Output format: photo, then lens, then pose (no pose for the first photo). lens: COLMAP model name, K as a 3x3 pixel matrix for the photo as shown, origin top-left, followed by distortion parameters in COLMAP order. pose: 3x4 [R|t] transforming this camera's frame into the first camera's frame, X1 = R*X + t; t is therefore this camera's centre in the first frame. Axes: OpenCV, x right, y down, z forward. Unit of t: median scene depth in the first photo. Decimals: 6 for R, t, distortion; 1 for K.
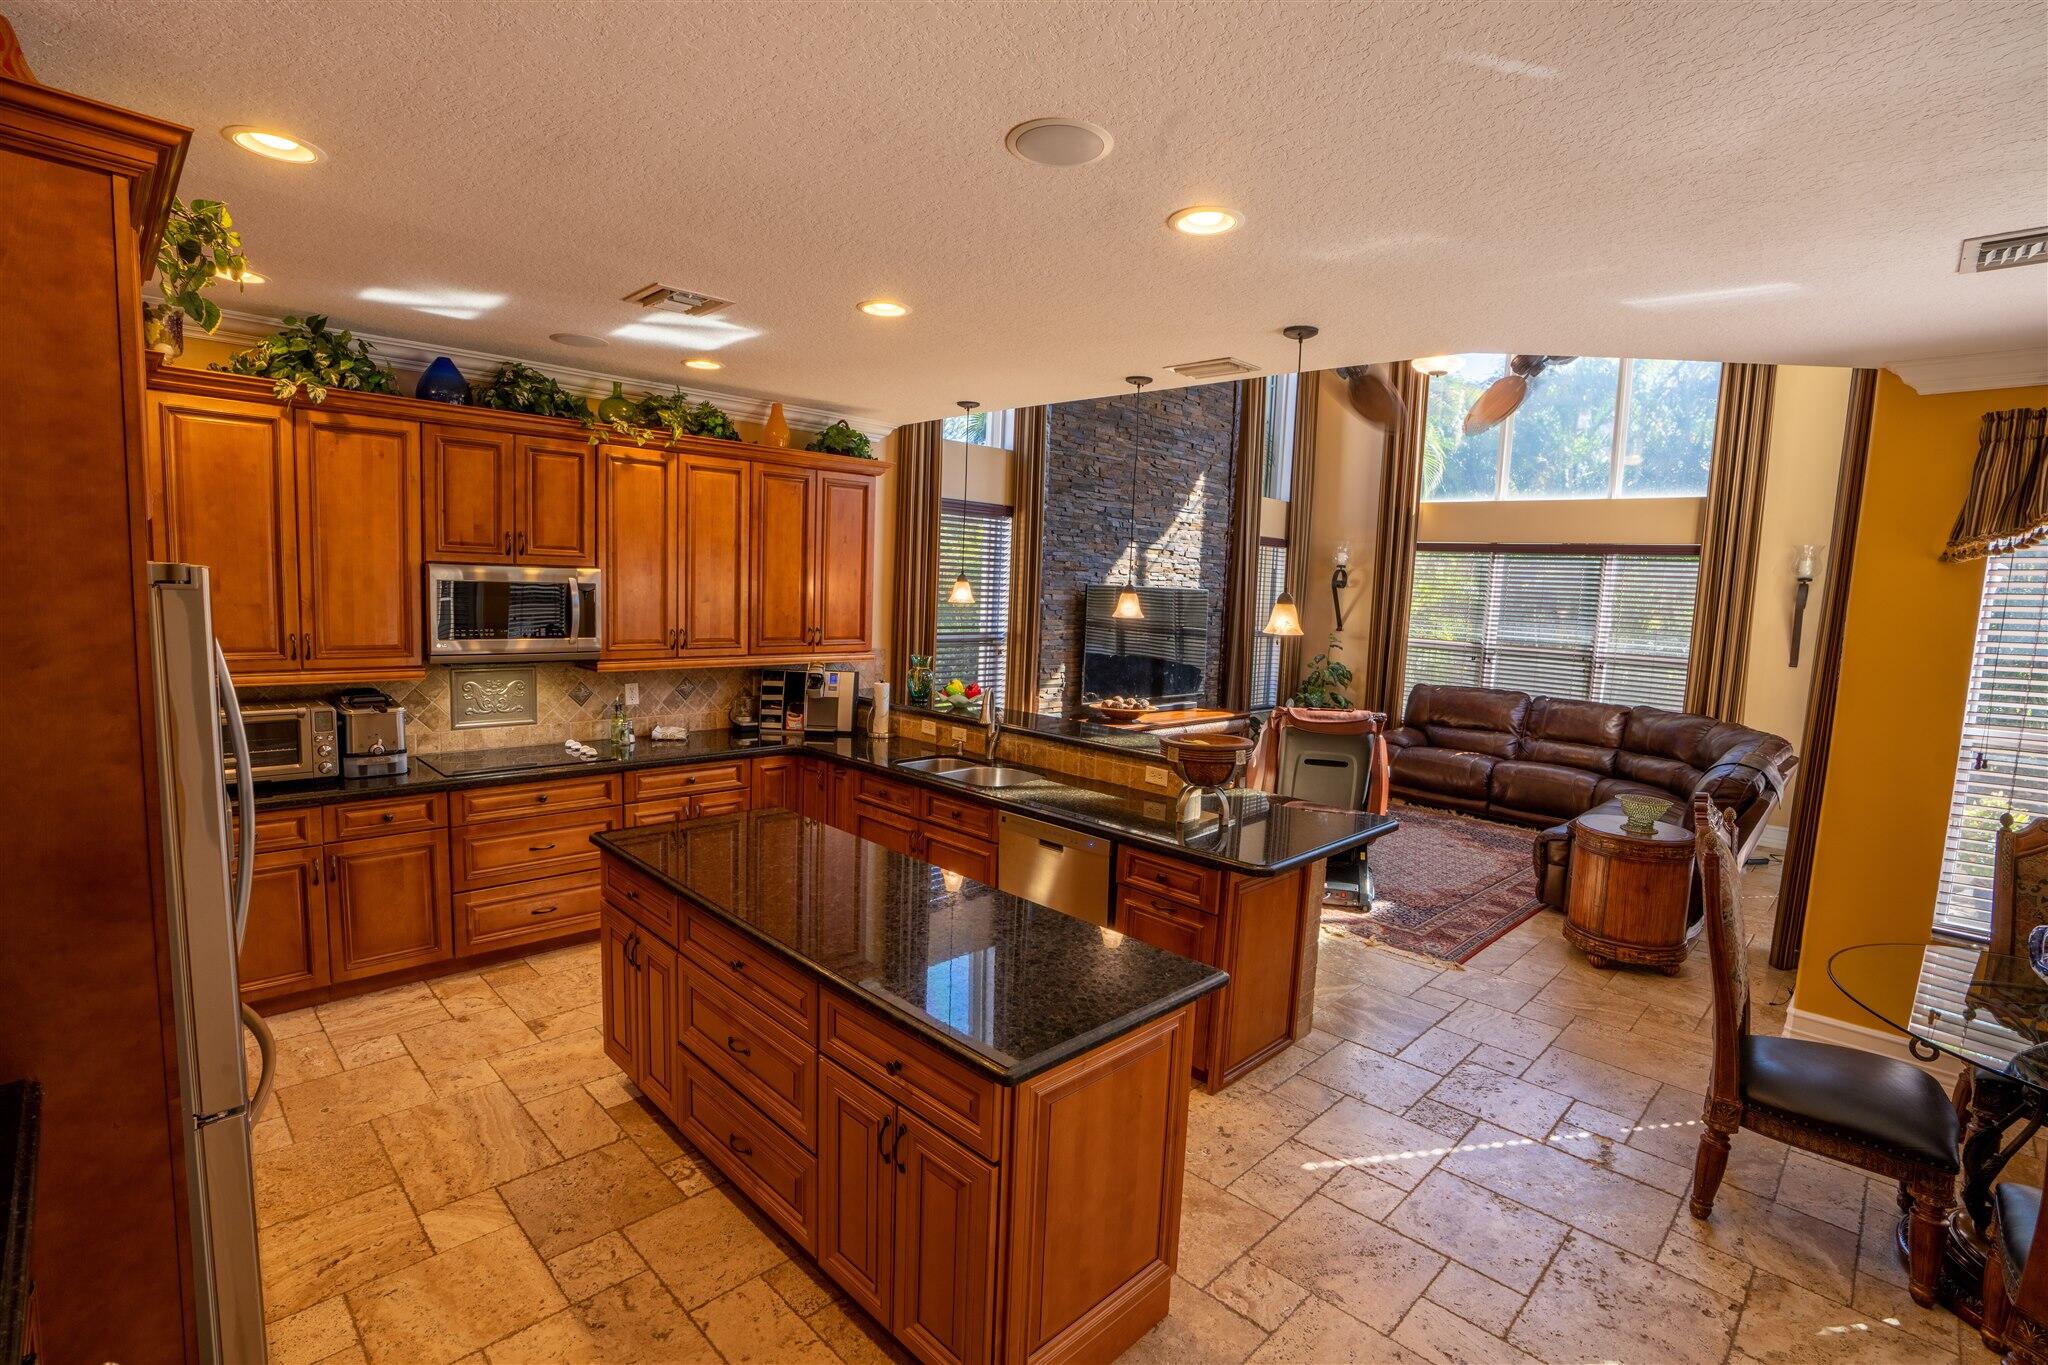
lens RADIAL K [[956.7, 0, 1011.5], [0, 956.7, 685.9], [0, 0, 1]] dist [-0.070576, 0.028069]
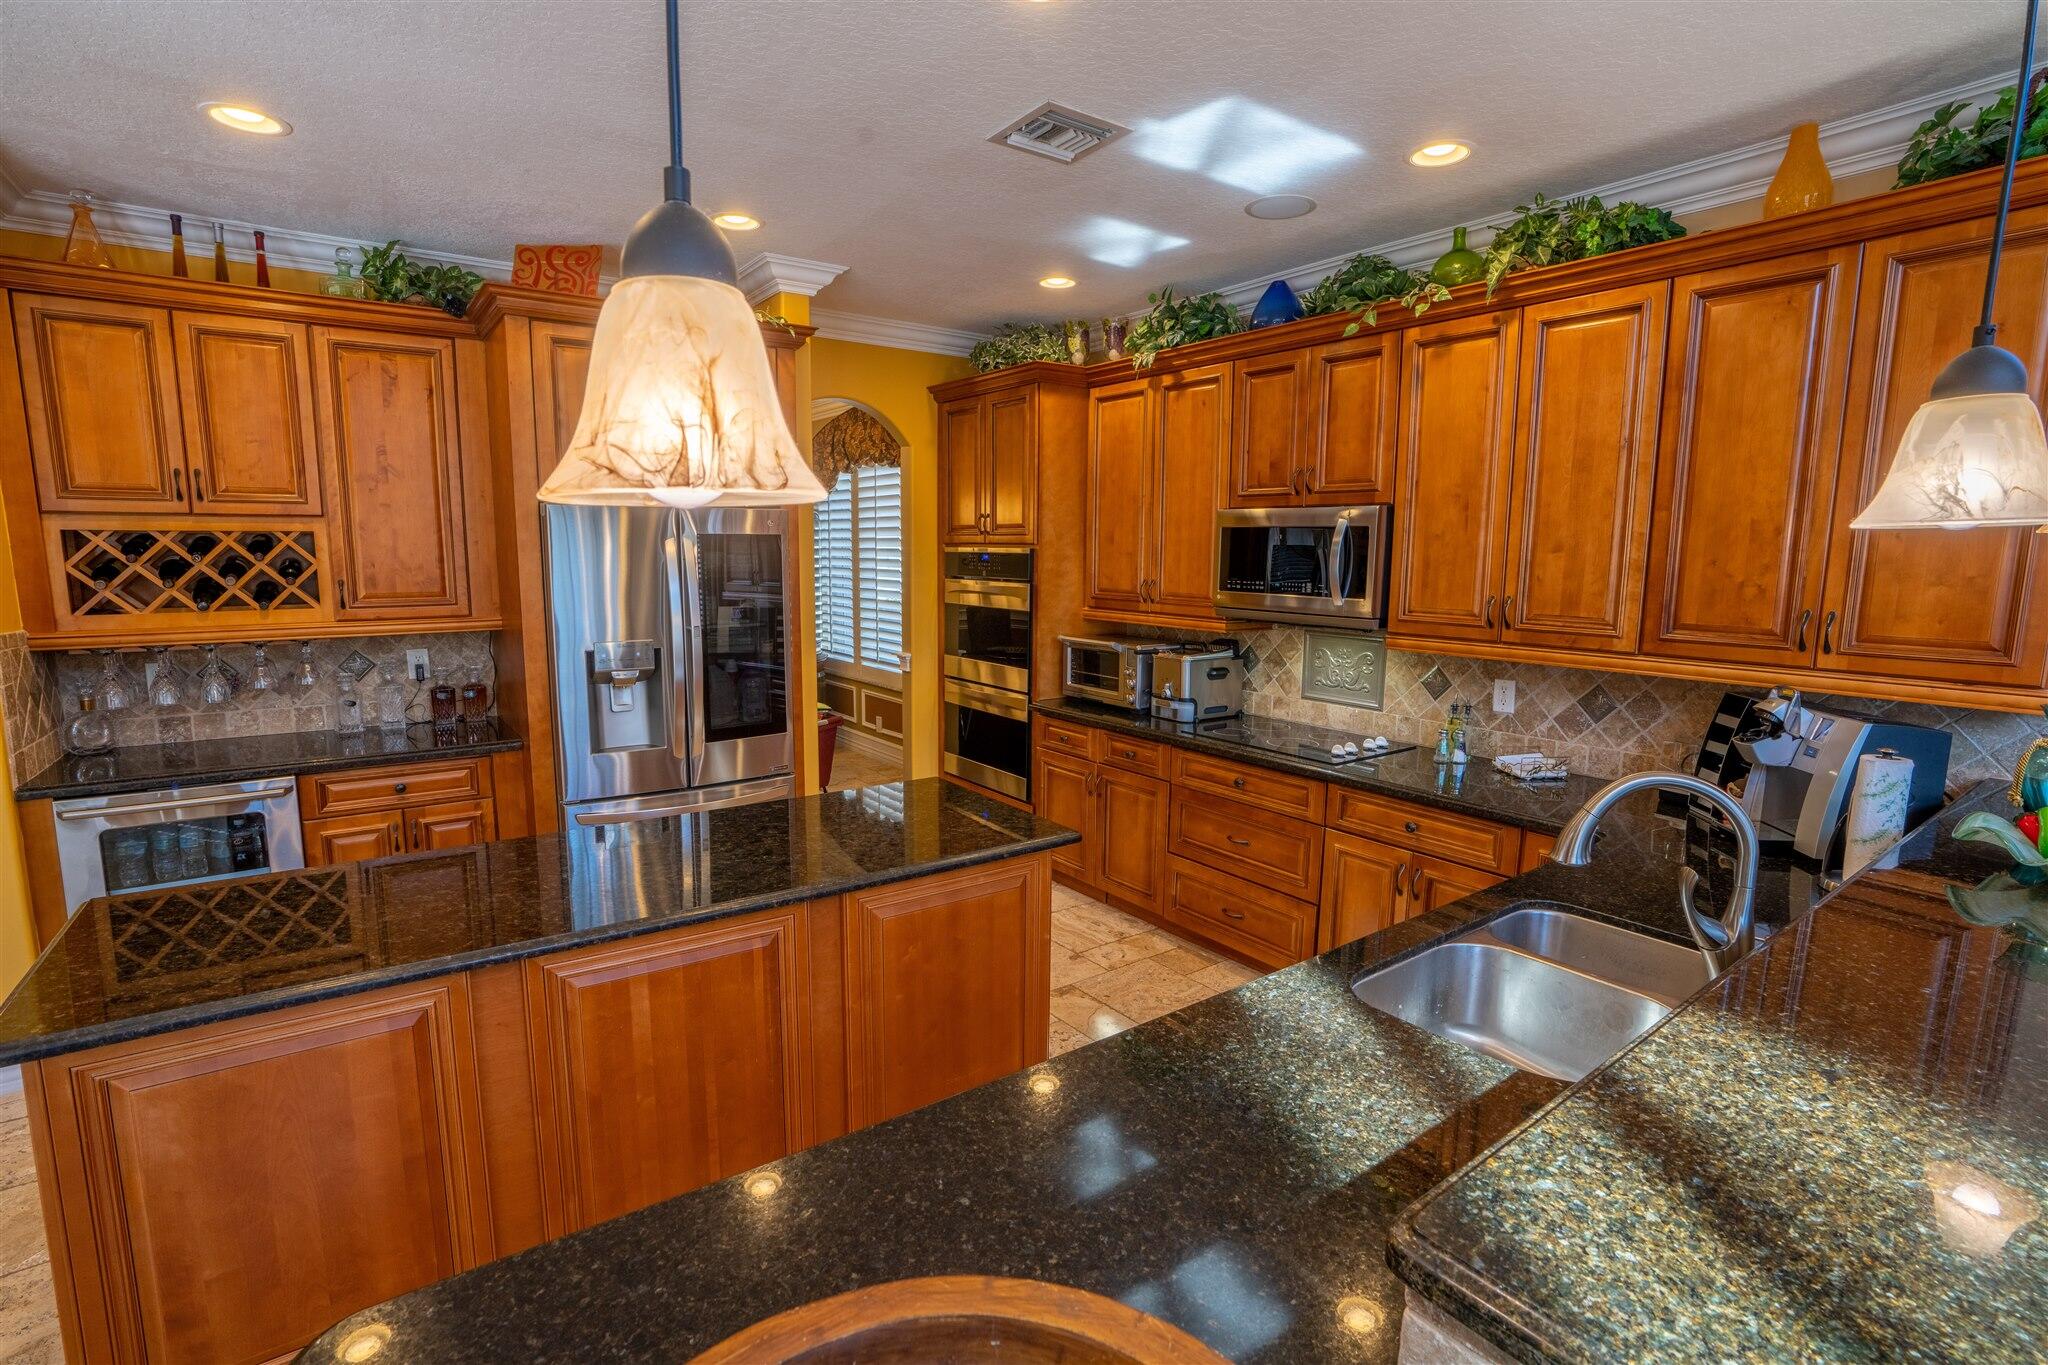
lens RADIAL K [[956.7, 0, 1011.5], [0, 956.7, 685.9], [0, 0, 1]] dist [-0.070576, 0.028069]
pose [[-0.156788, 0.098849, -0.982673, 0.212050], [-0.122833, 0.985302, 0.118712, -0.024314], [0.979964, 0.139318, -0.142341, 0.536733]]
